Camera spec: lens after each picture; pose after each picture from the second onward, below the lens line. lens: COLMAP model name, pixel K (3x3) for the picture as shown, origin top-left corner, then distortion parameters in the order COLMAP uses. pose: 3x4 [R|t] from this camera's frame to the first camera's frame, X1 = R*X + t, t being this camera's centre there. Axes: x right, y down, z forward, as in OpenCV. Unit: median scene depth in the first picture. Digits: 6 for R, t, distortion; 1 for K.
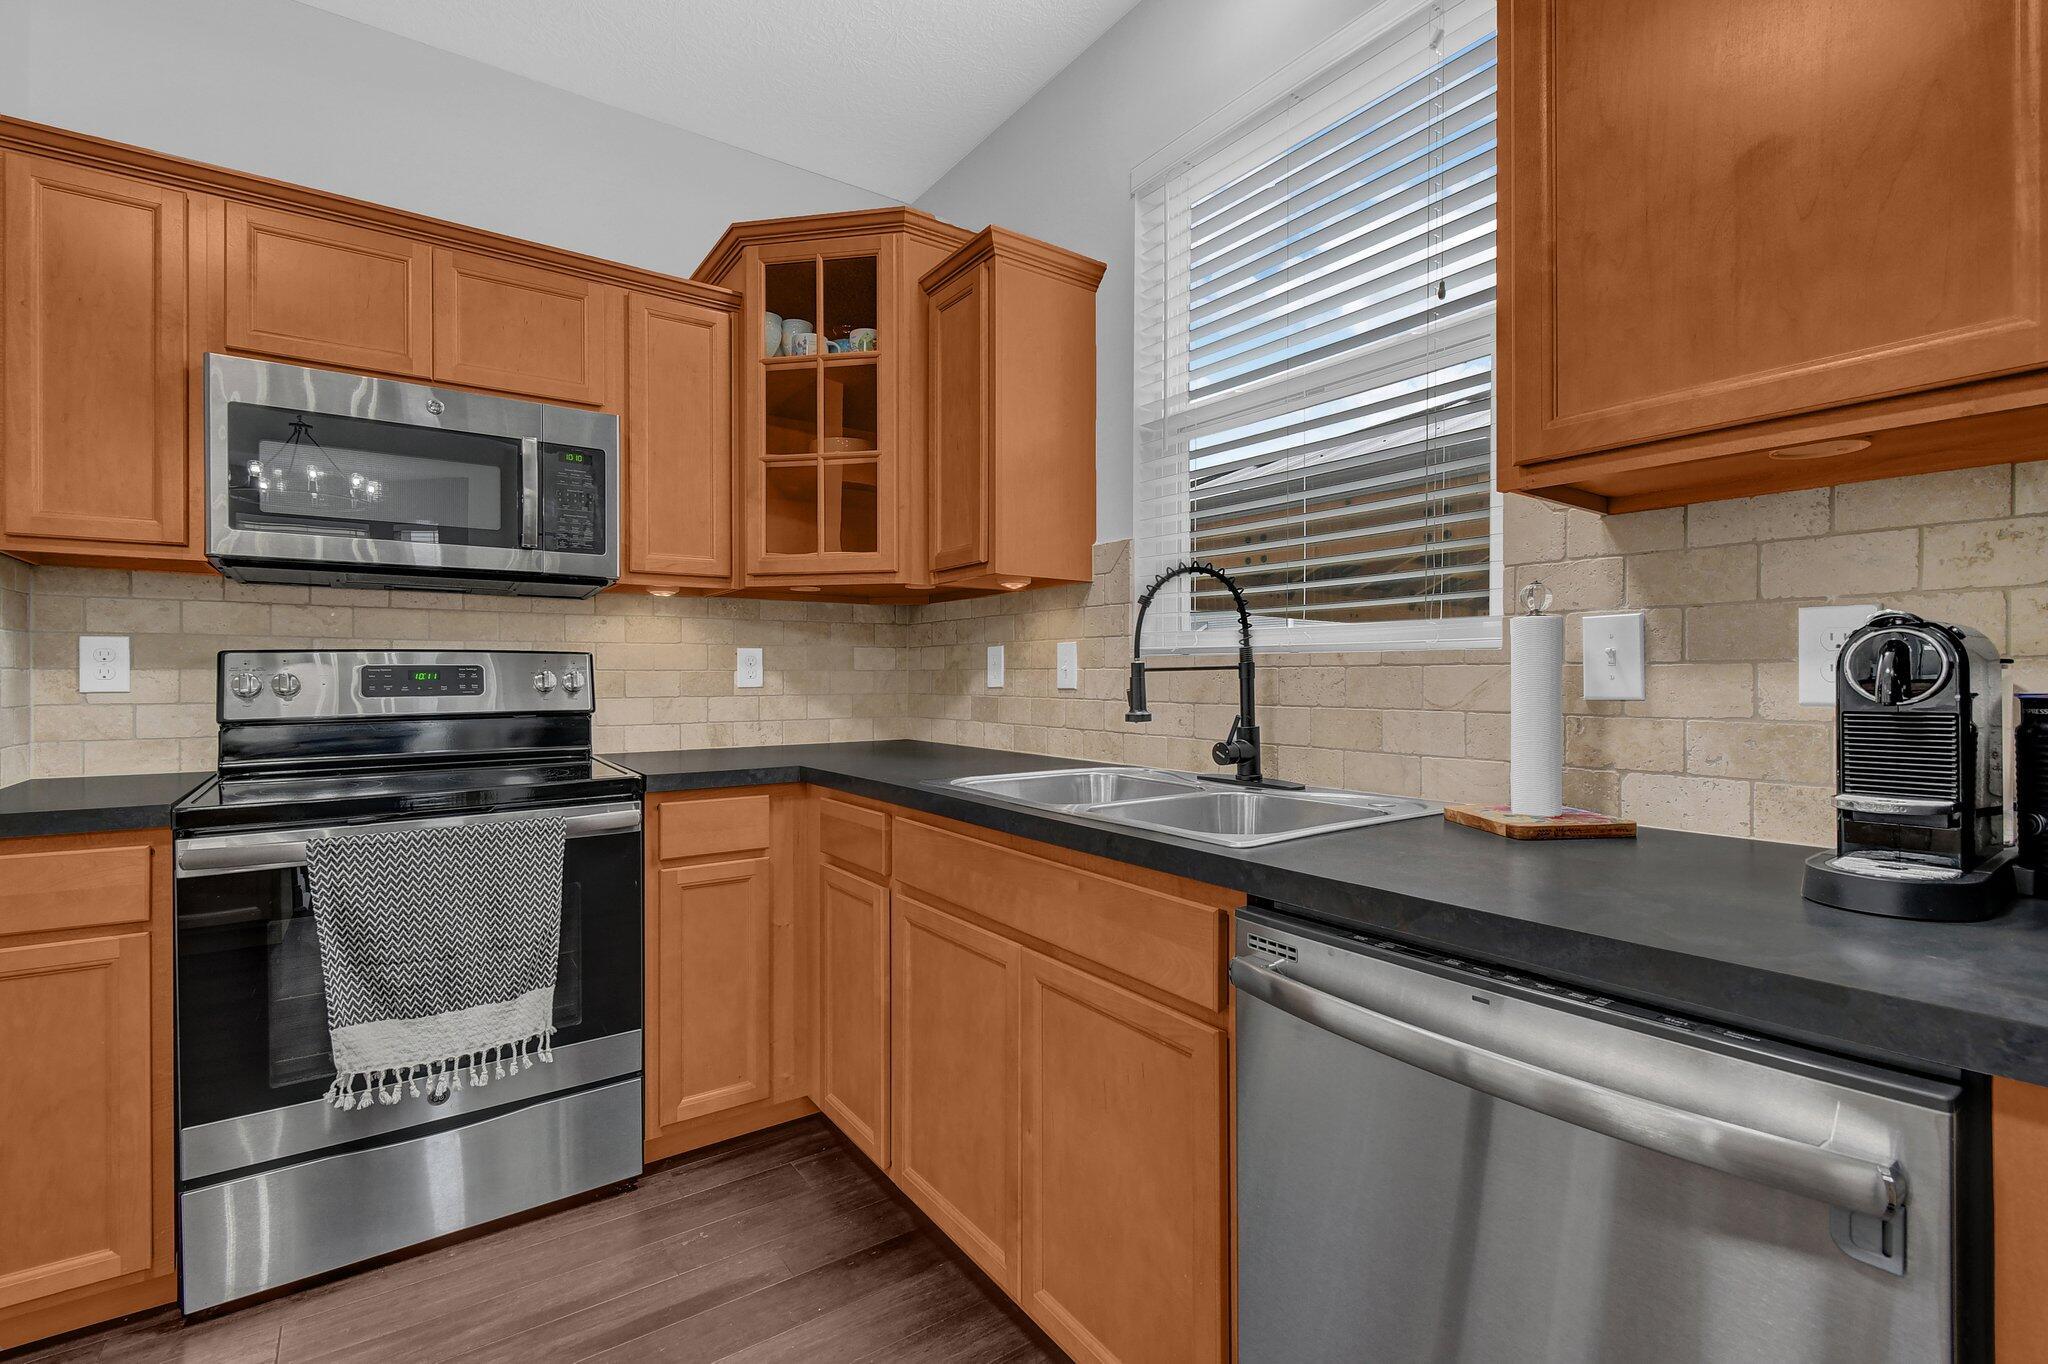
lens RADIAL K [[902.3, 0, 1005.5], [0, 902.3, 674.9], [0, 0, 1]] dist [0.002485, 0.000194]
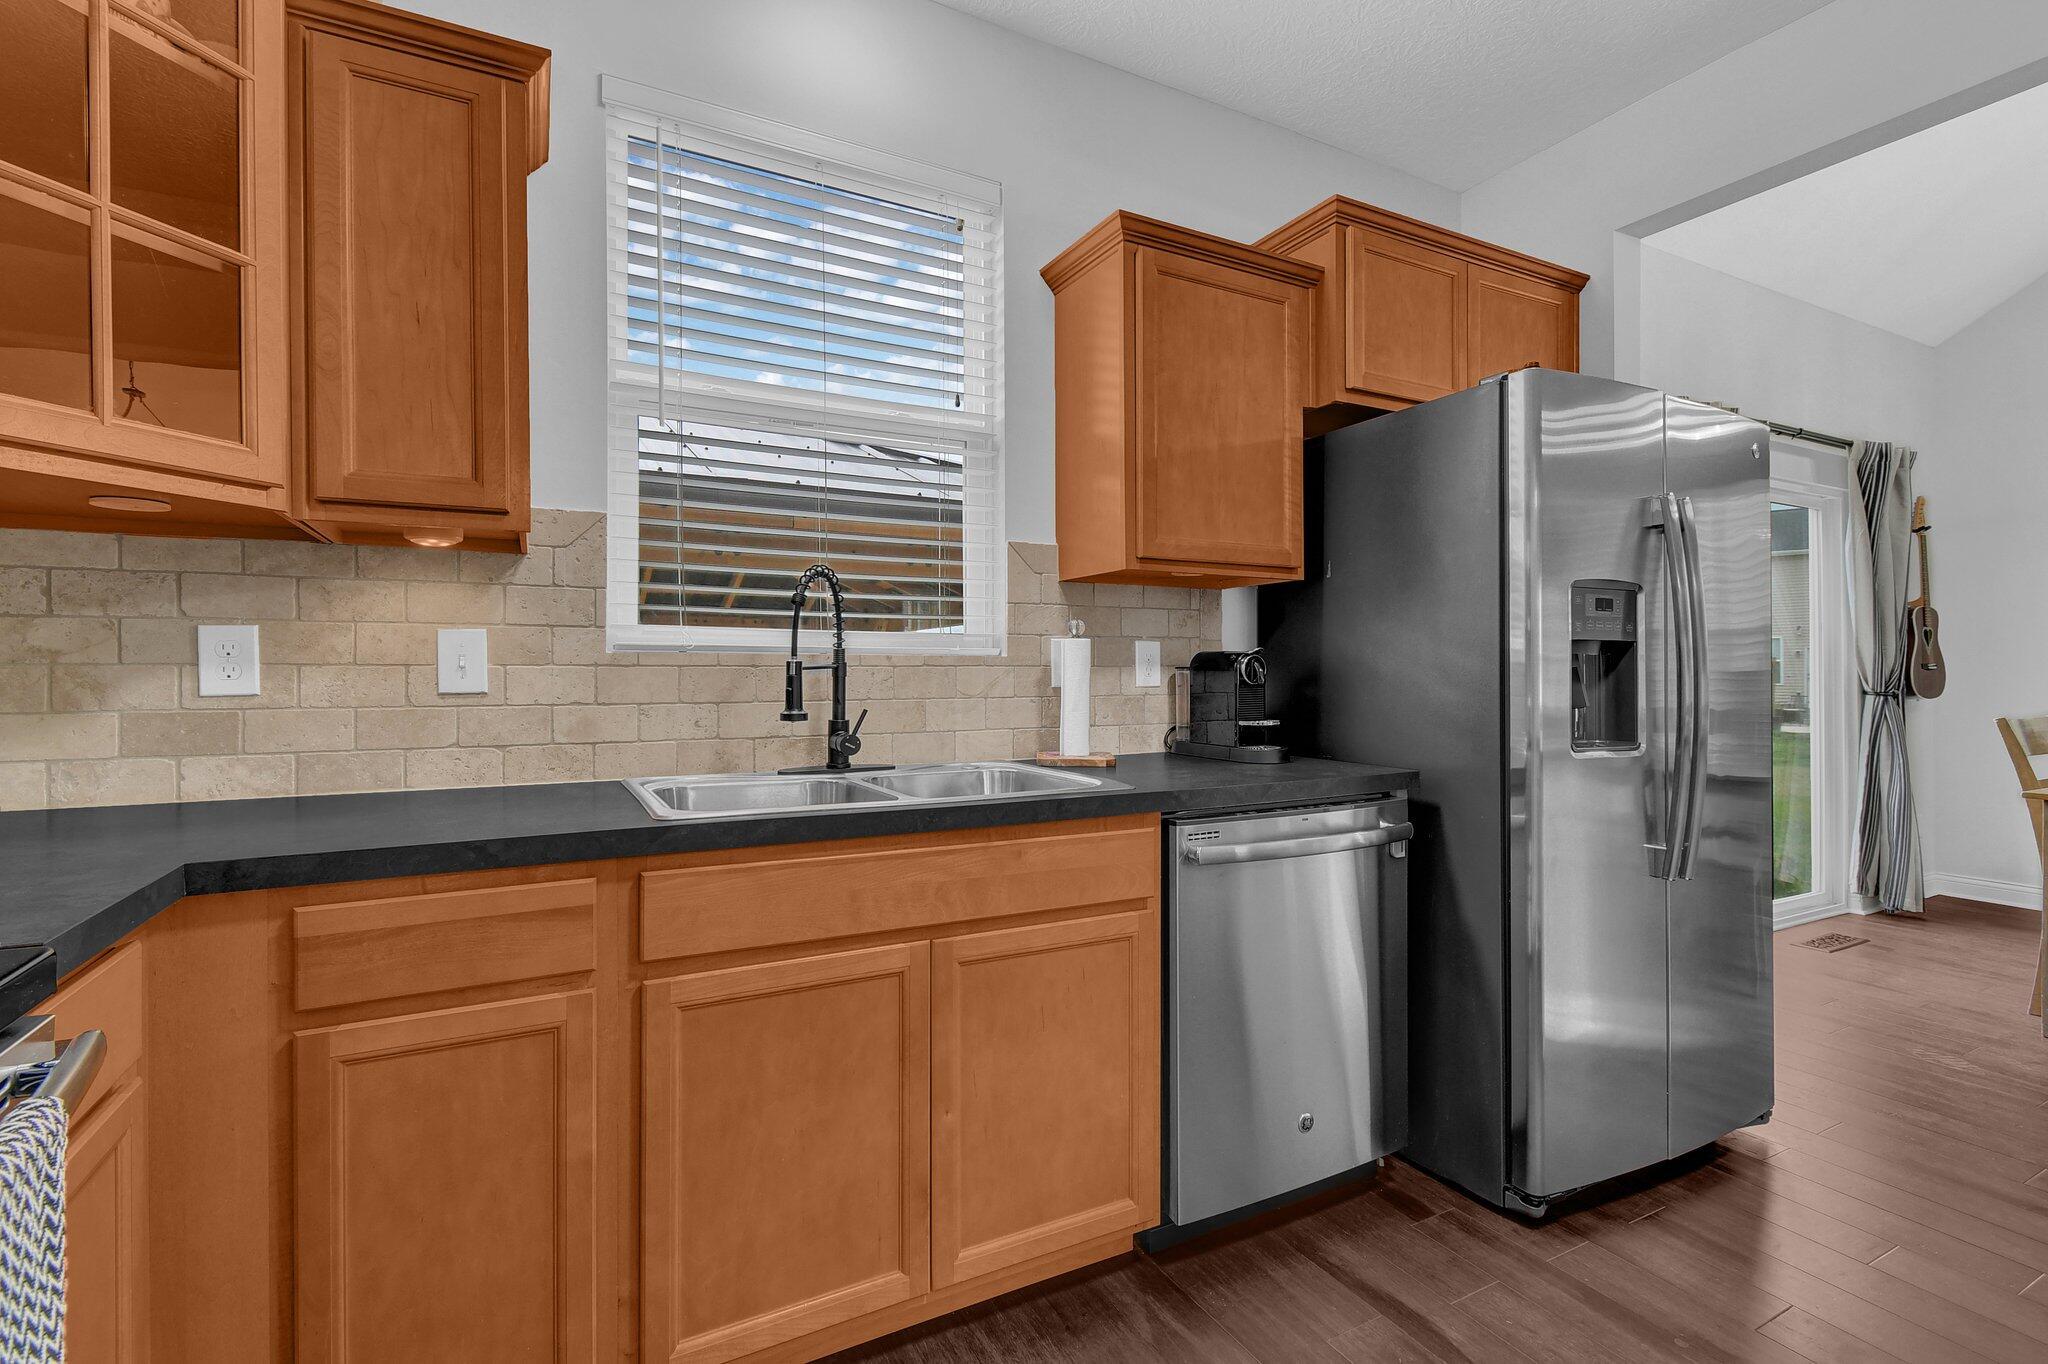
lens RADIAL K [[902.3, 0, 1007.9], [0, 902.3, 669.0], [0, 0, 1]] dist [0.002485, 0.000194]
pose [[0.163564, 0.003664, 0.986526, -0.792002], [0.000315, 0.999993, -0.003766, -0.001315], [-0.986533, 0.000926, 0.163562, 0.607950]]
